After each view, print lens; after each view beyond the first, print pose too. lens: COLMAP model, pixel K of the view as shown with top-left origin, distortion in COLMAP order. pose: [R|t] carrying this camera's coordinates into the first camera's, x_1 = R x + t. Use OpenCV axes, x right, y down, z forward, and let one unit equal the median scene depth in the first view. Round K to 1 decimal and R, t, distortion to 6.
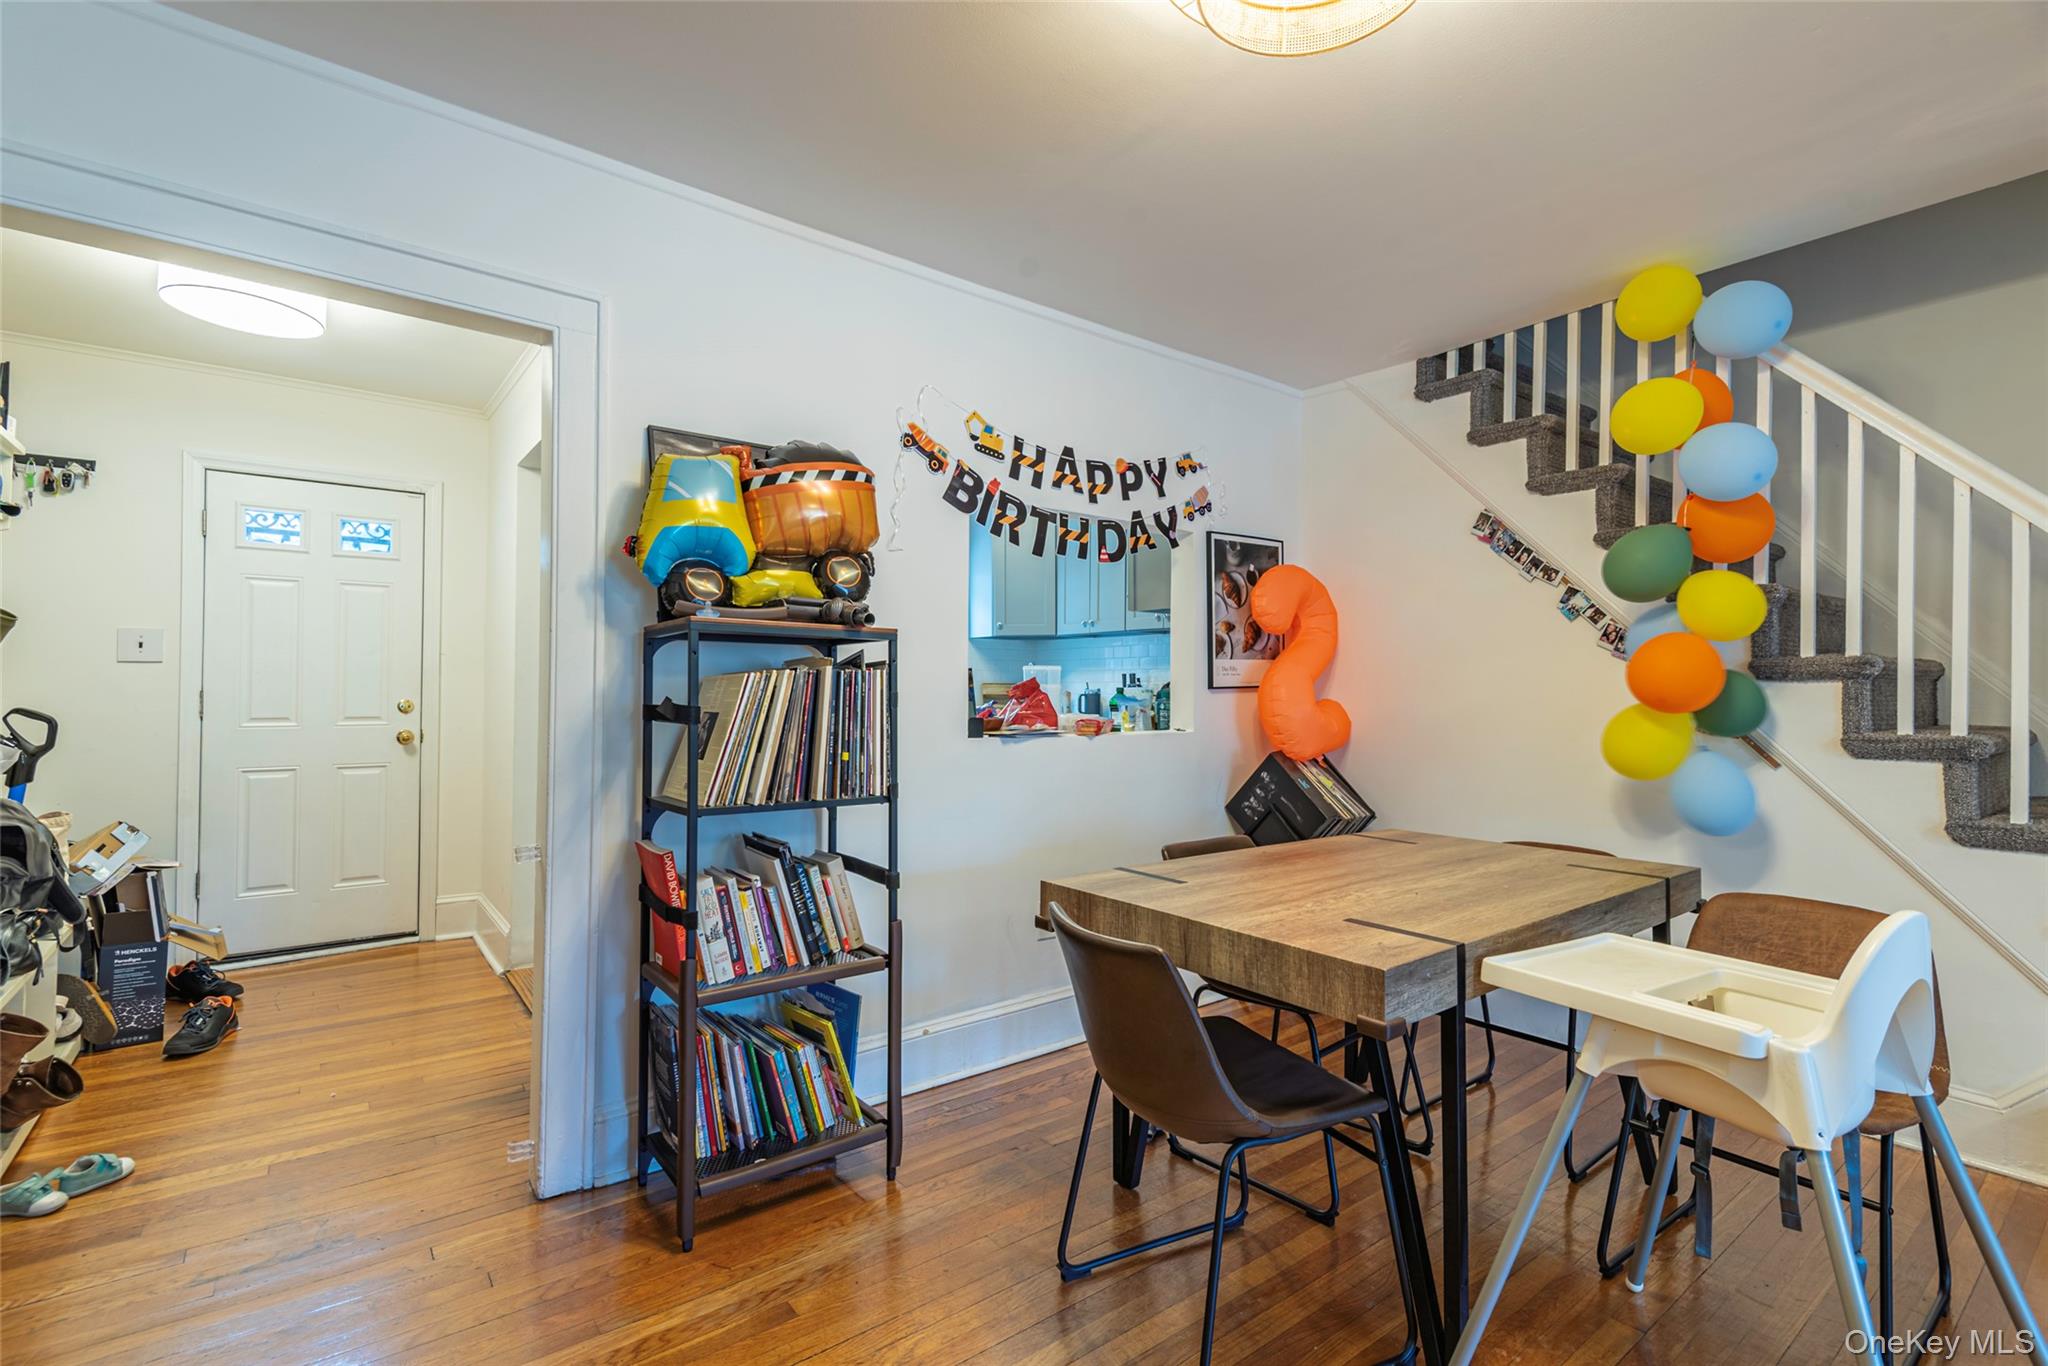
lens RADIAL K [[940.7, 0, 1036.6], [0, 940.7, 676.7], [0, 0, 1]] dist [0.044234, -0.032836]
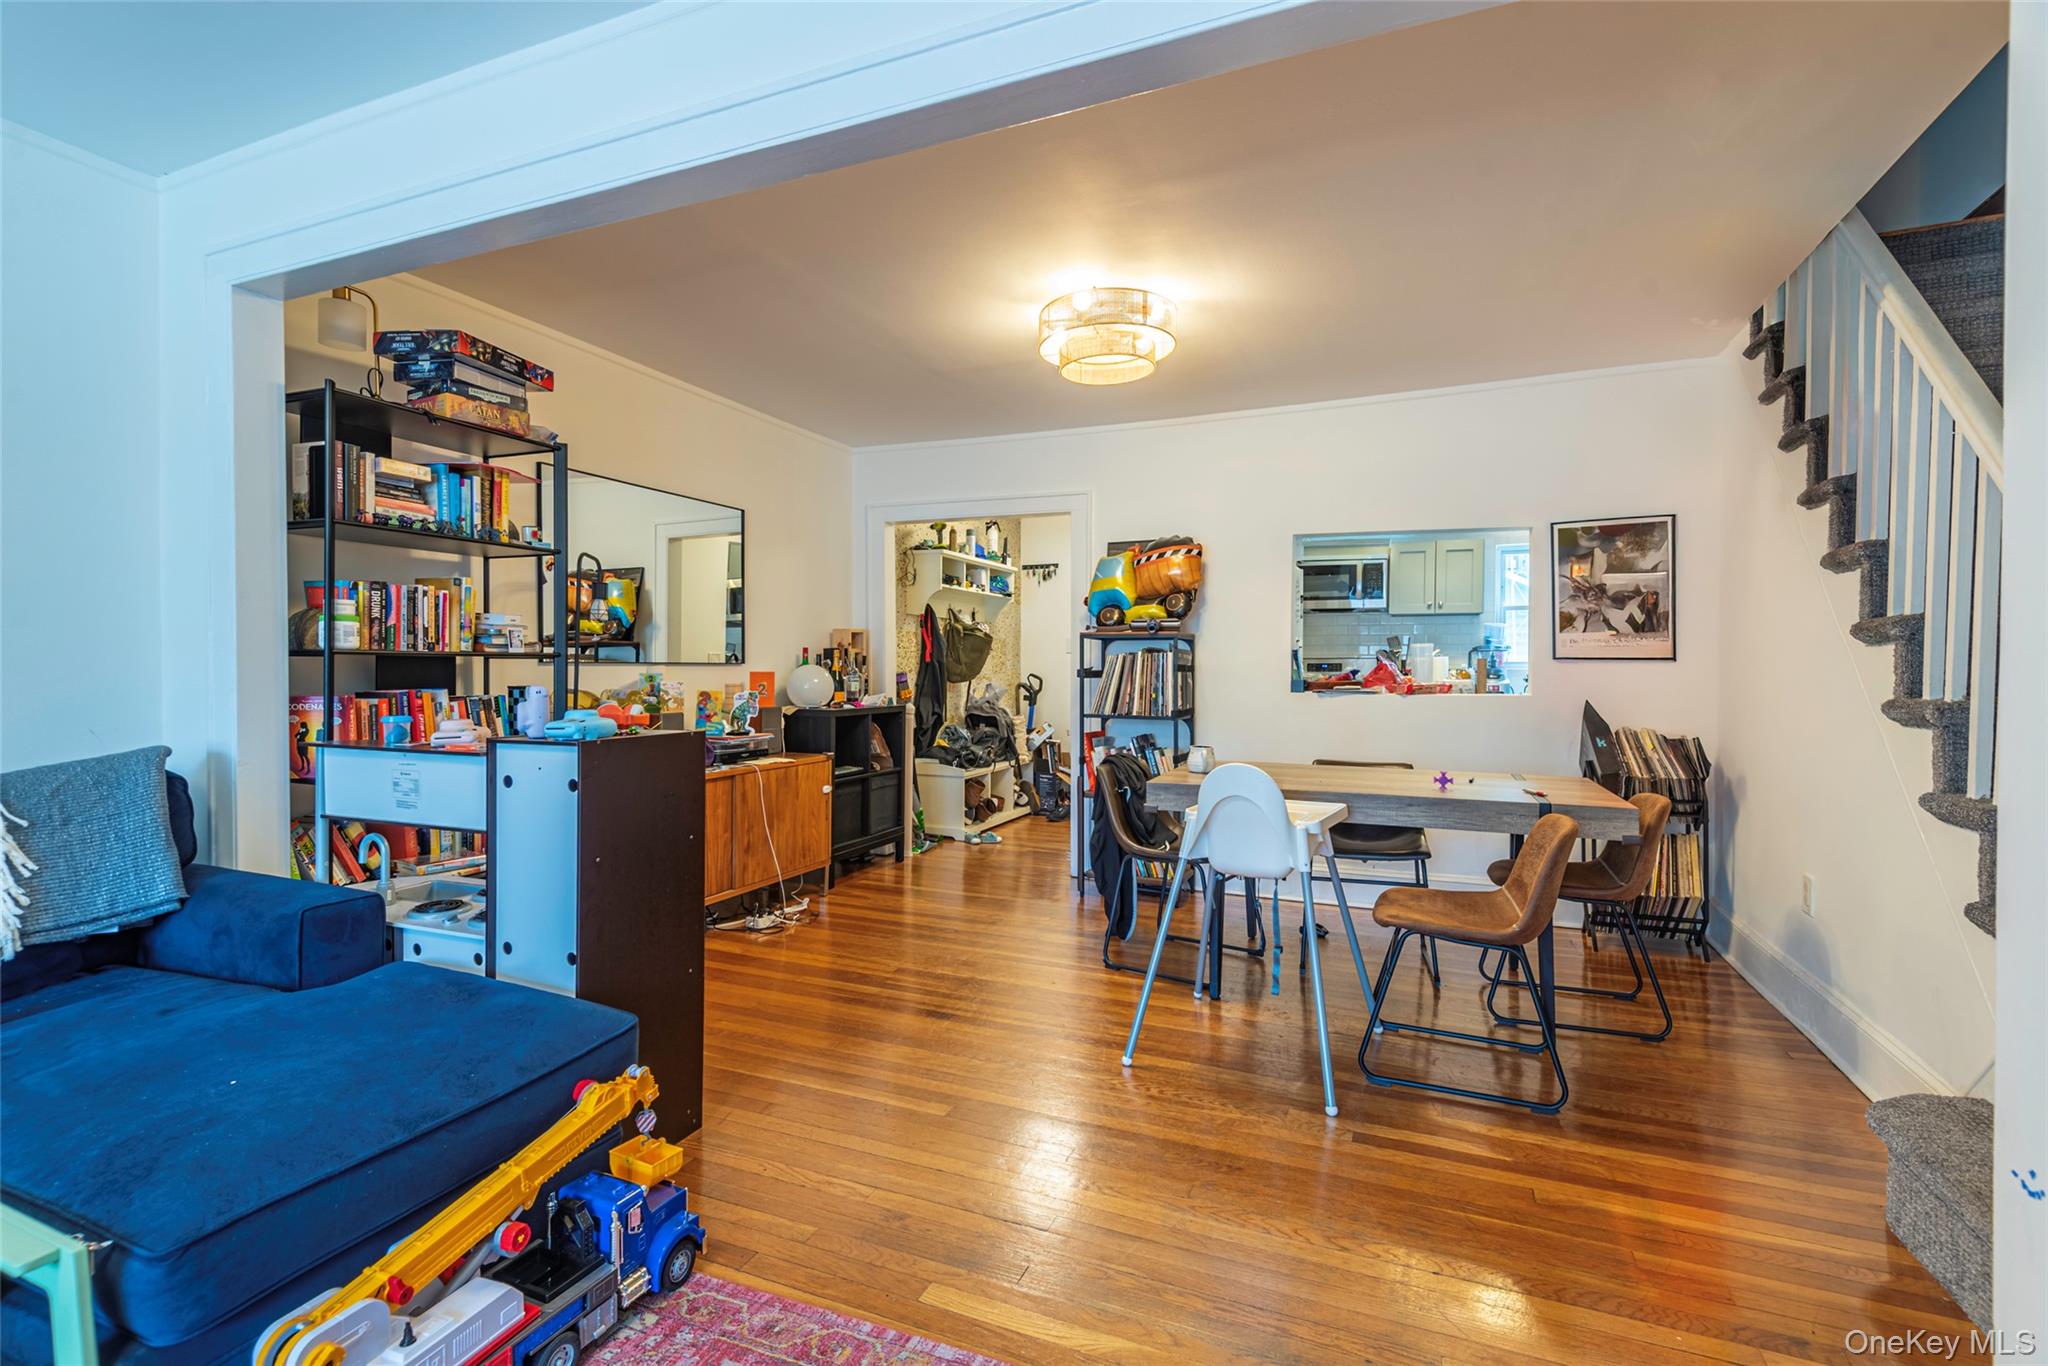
lens RADIAL K [[940.7, 0, 1036.6], [0, 940.7, 676.7], [0, 0, 1]] dist [0.044234, -0.032836]
pose [[0.488814, 0.003345, -0.872381, 1.323041], [0.019410, 0.999703, 0.014709, 0.008160], [0.872172, -0.024123, 0.488604, -0.192187]]
